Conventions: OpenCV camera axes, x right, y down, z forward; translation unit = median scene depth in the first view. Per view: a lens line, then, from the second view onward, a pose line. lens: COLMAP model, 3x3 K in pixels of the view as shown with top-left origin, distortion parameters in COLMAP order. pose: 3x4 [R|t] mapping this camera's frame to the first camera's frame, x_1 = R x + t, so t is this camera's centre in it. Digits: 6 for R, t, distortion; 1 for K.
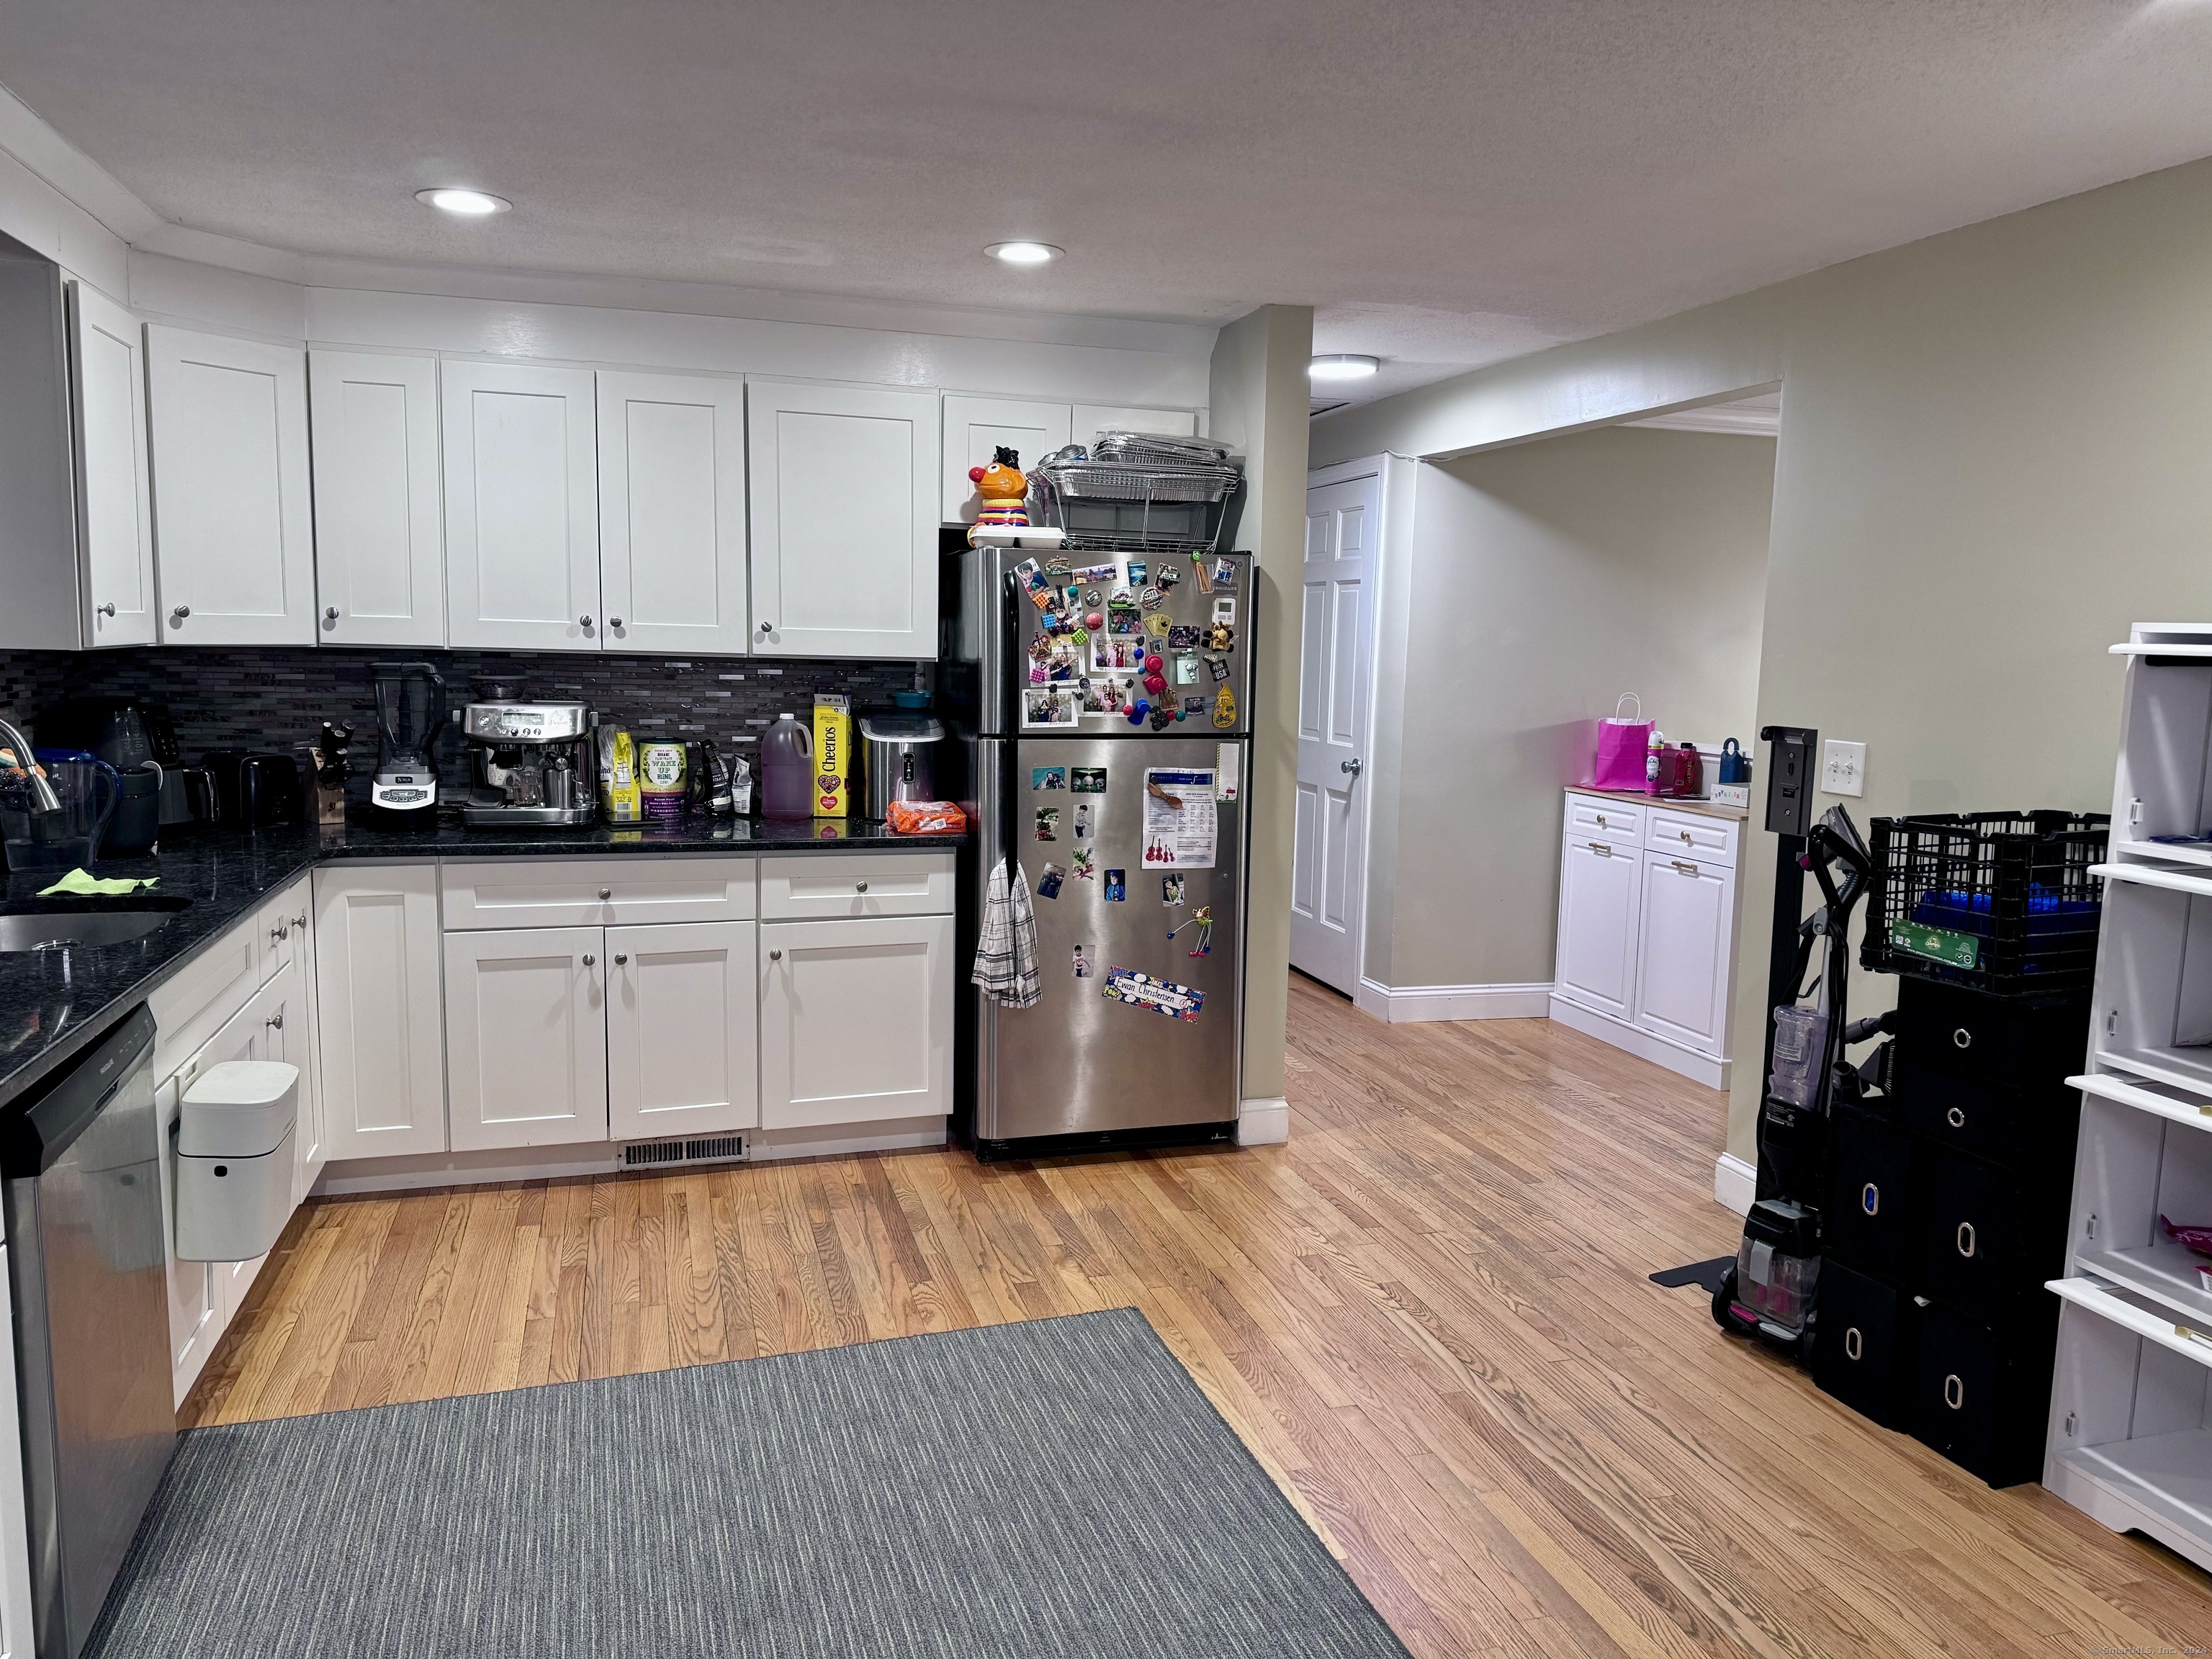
lens RADIAL K [[1563.6, 0, 1116.1], [0, 1563.6, 814.8], [0, 0, 1]] dist [0.059890, -0.068593]
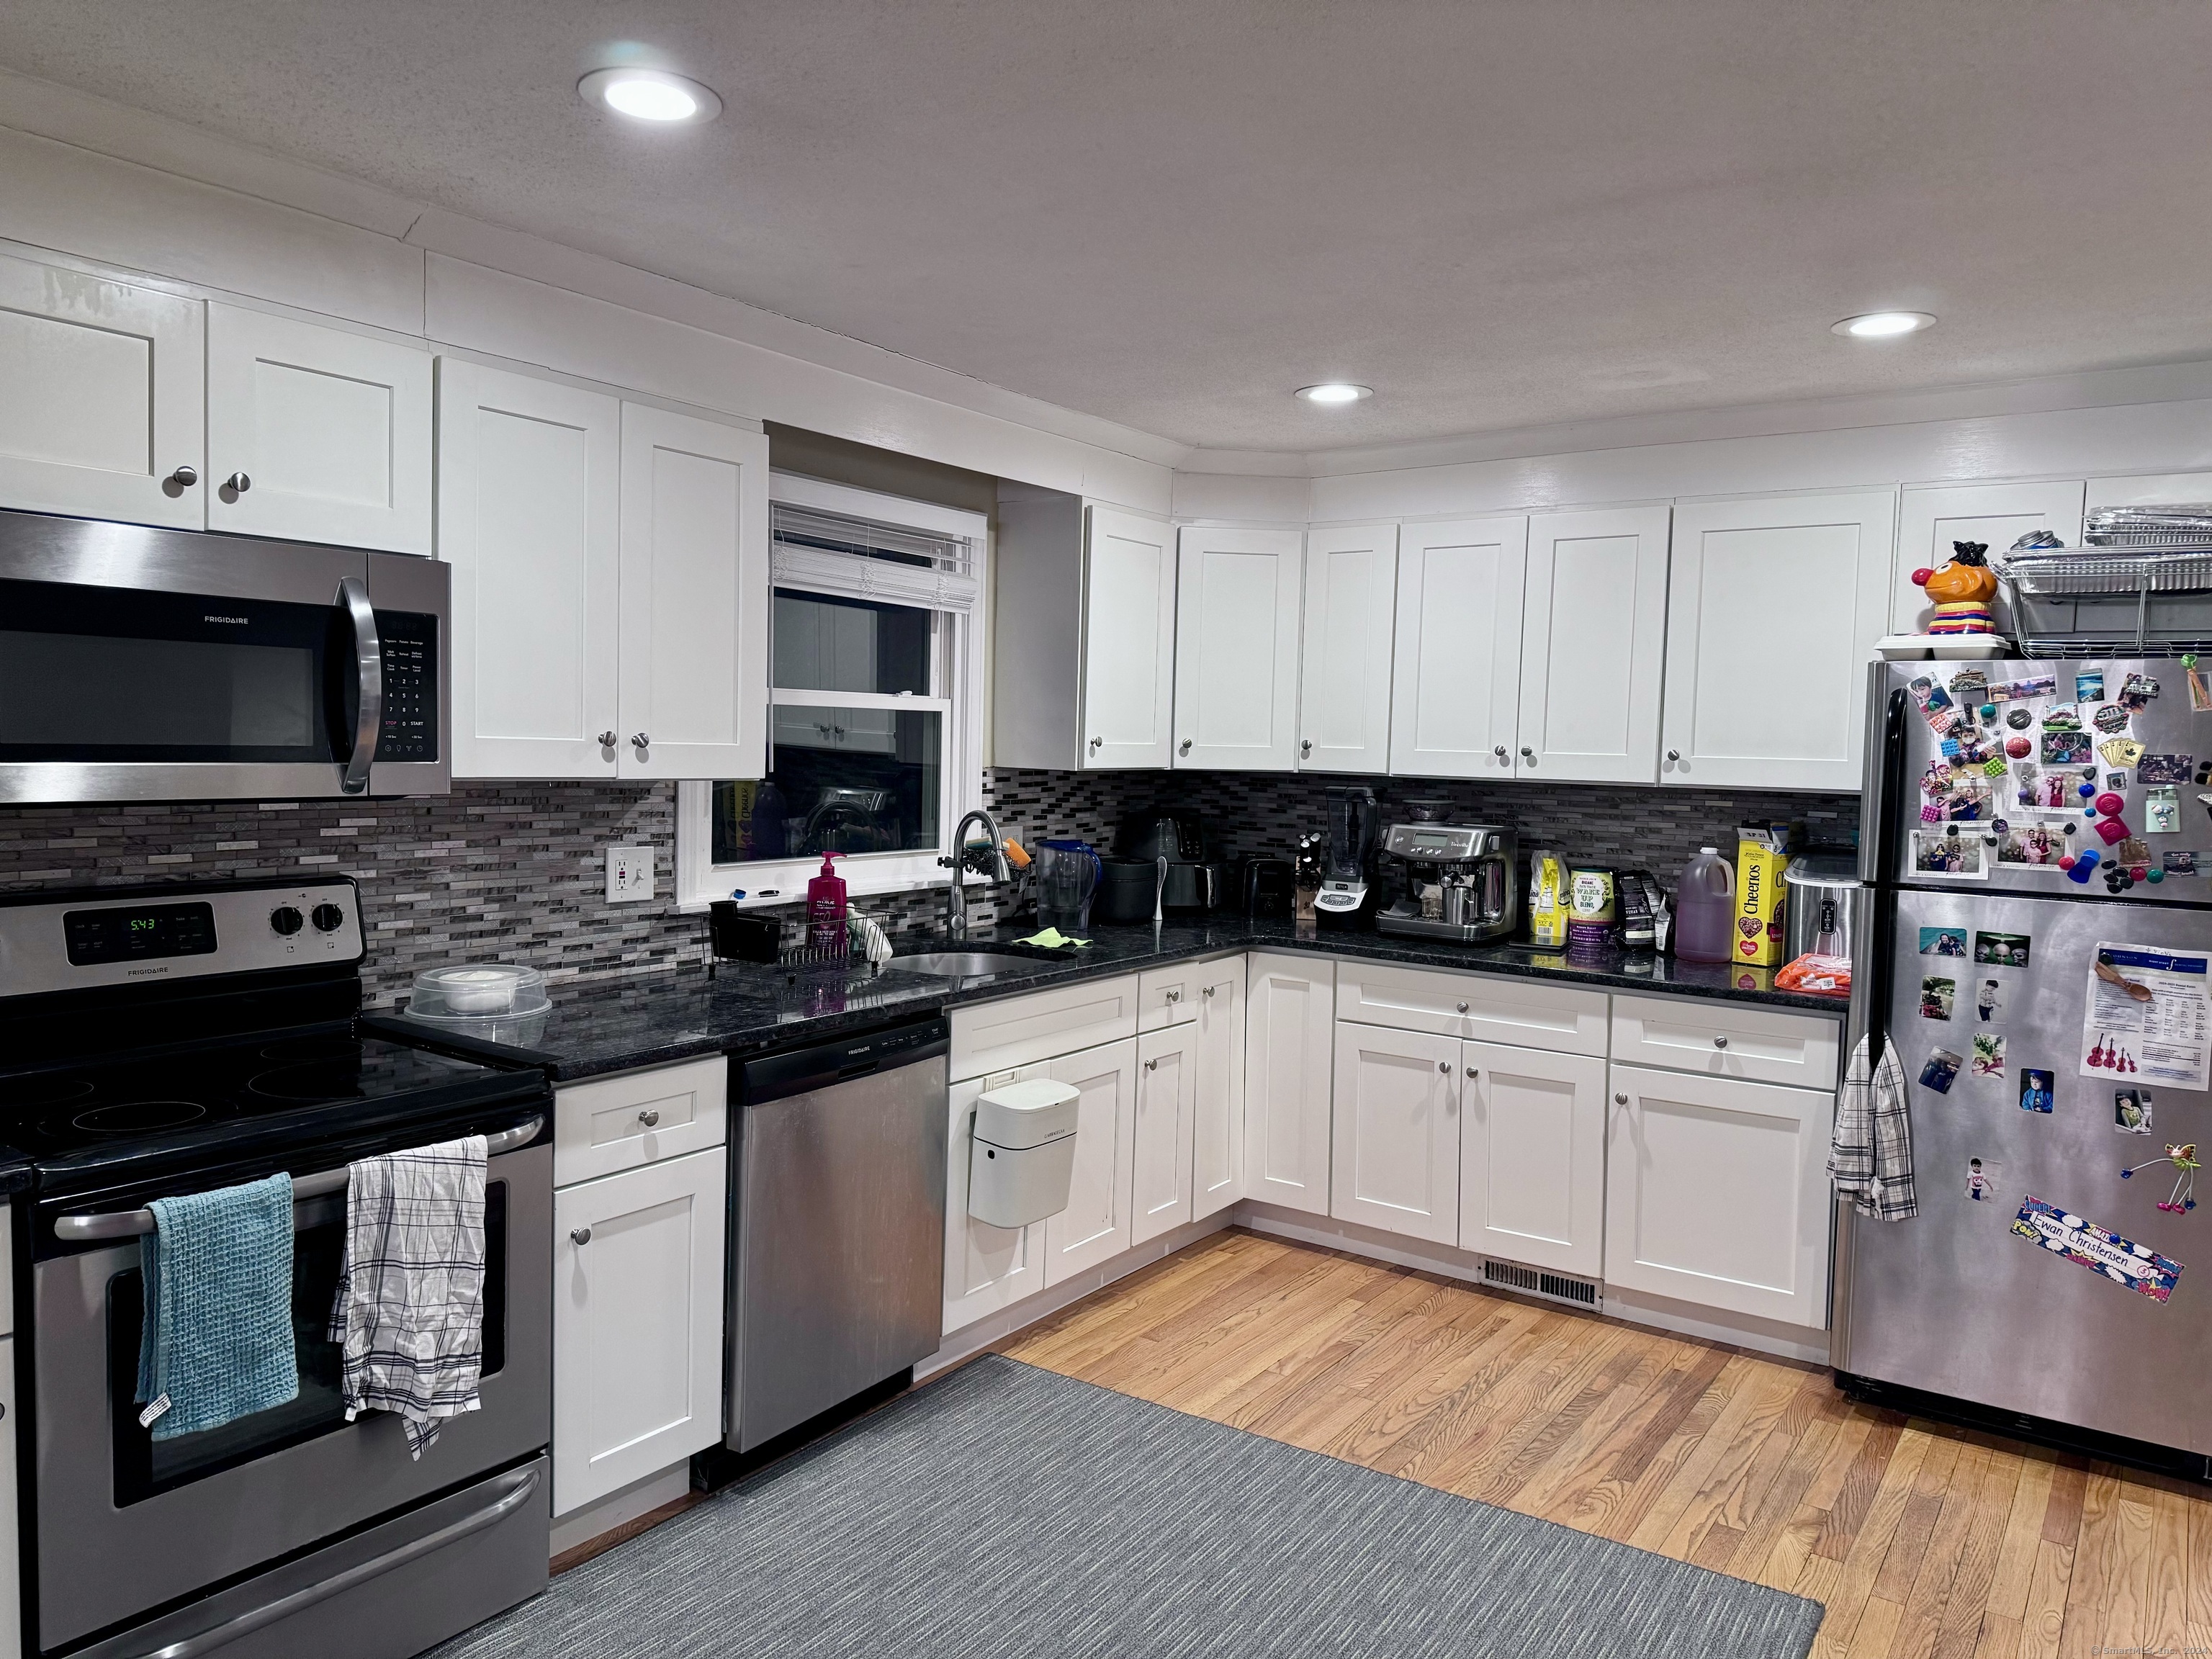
lens RADIAL K [[1563.6, 0, 1108.1], [0, 1563.6, 821.3], [0, 0, 1]] dist [0.059890, -0.068593]
pose [[0.599923, 0.035280, -0.799280, 0.348547], [-0.103732, 0.994025, -0.033983, -0.012566], [0.793305, 0.103298, 0.599997, 0.163259]]
